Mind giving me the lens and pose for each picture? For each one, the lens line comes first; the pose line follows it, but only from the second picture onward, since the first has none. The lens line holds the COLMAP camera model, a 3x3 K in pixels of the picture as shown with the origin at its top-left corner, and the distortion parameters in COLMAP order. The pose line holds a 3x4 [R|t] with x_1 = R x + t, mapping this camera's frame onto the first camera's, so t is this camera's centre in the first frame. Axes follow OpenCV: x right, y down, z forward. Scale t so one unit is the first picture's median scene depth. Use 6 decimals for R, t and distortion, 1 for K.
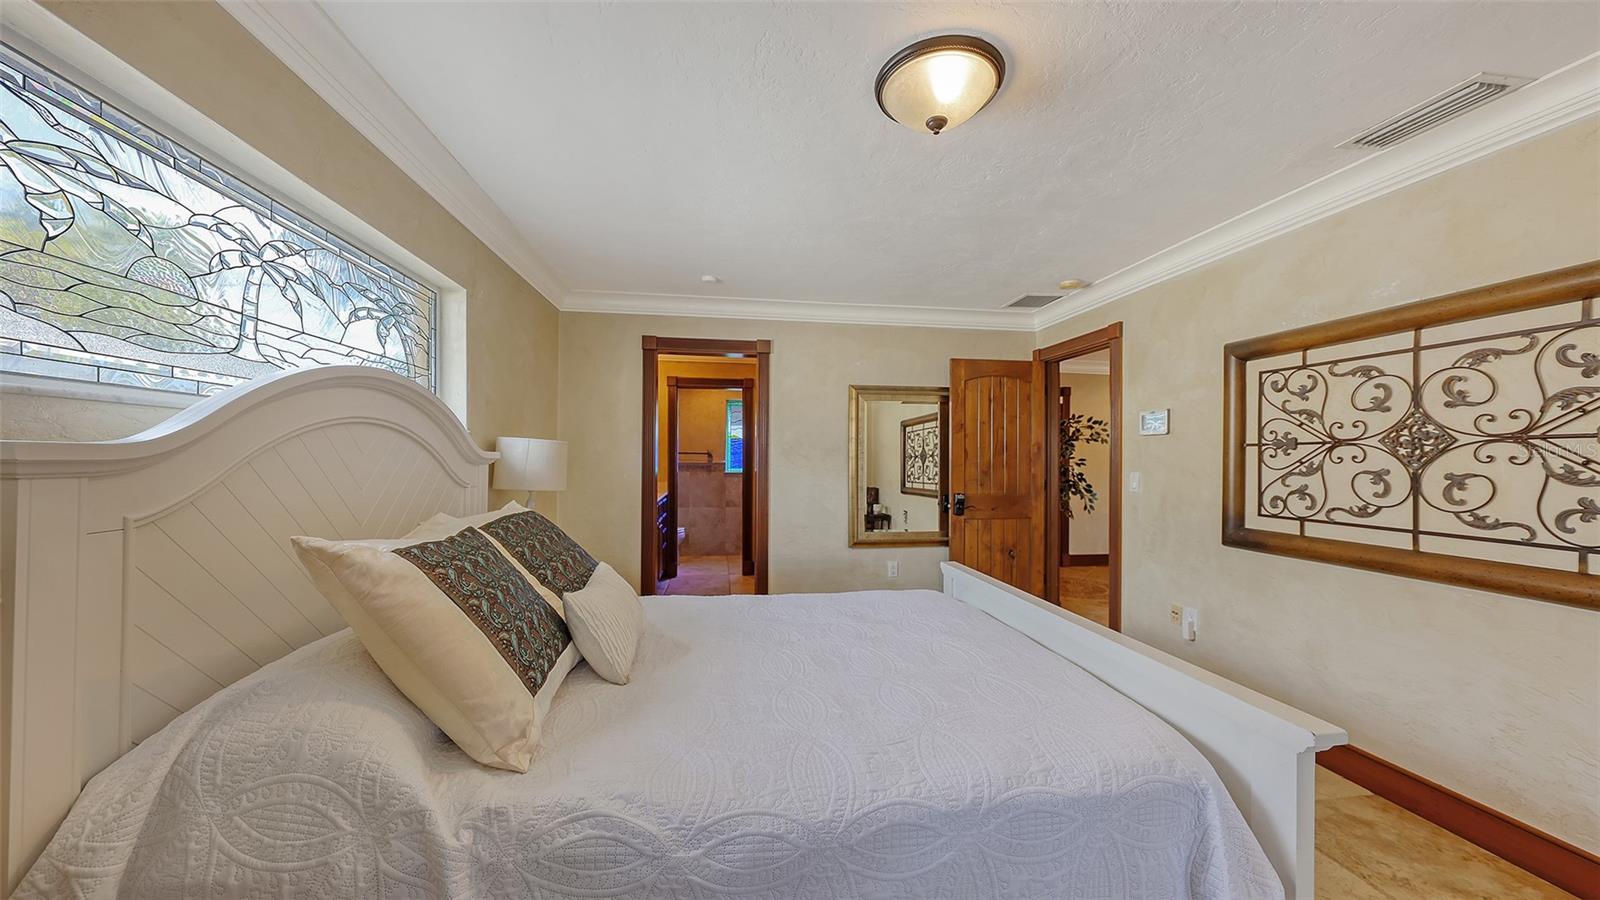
lens RADIAL K [[550.0, 0, 795.3], [0, 550.0, 452.6], [0, 0, 1]] dist [0.000672, -0.000474]
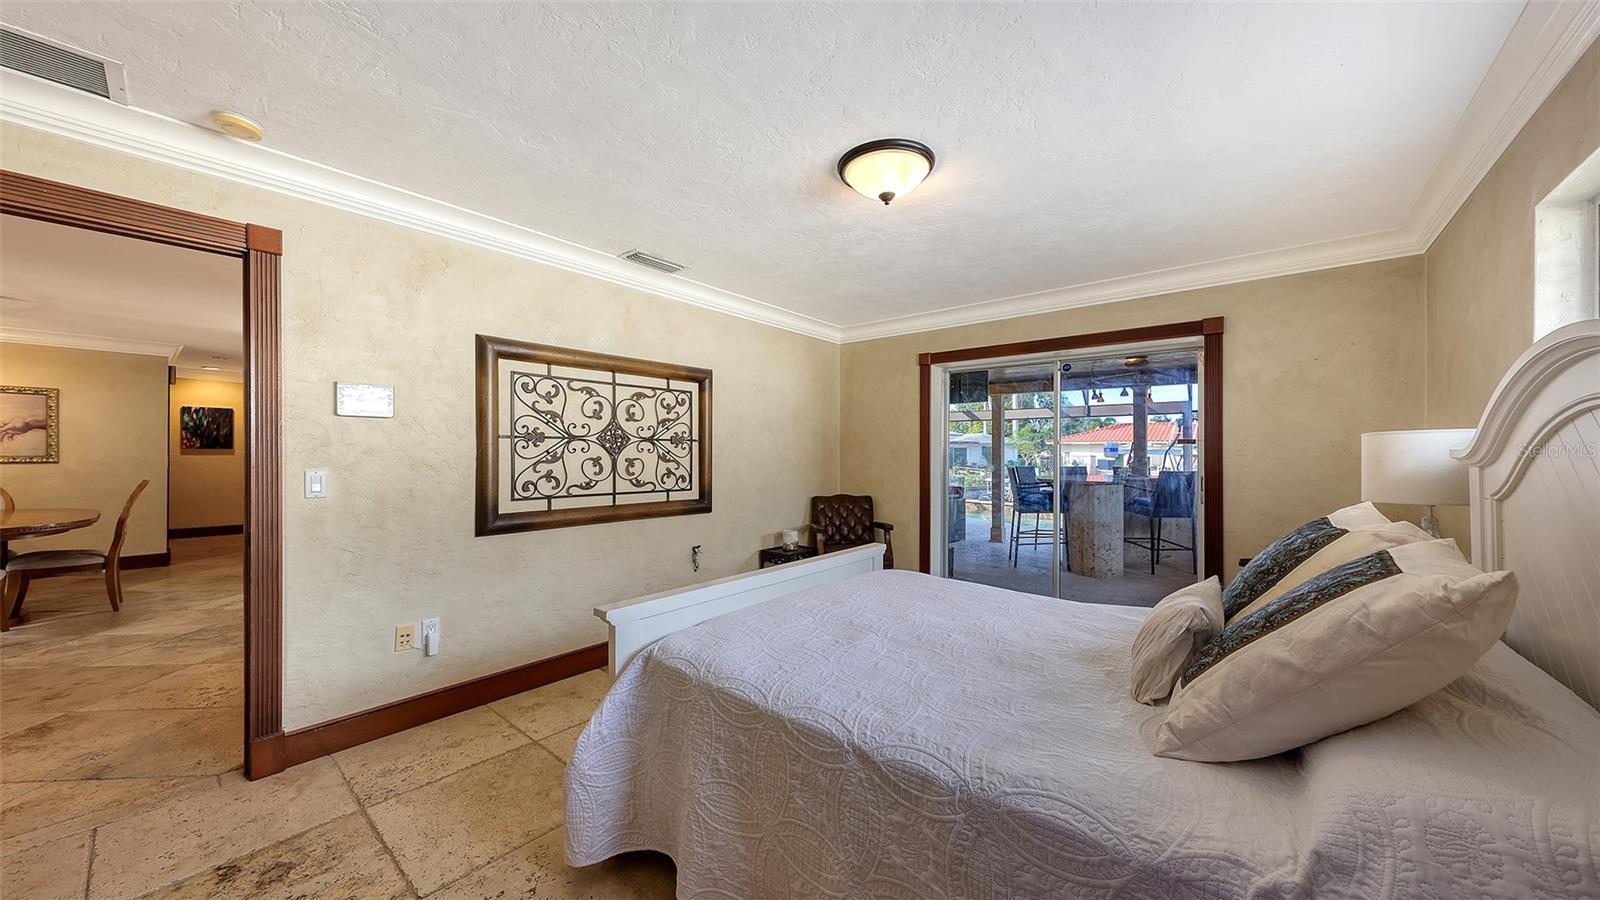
lens RADIAL K [[550.0, 0, 796.0], [0, 550.0, 459.1], [0, 0, 1]] dist [0.000672, -0.000474]
pose [[-0.661889, 0.003169, 0.749595, -0.453440], [0.000032, 0.999991, -0.004199, 0.043438], [-0.749602, -0.002755, -0.661884, 1.591053]]
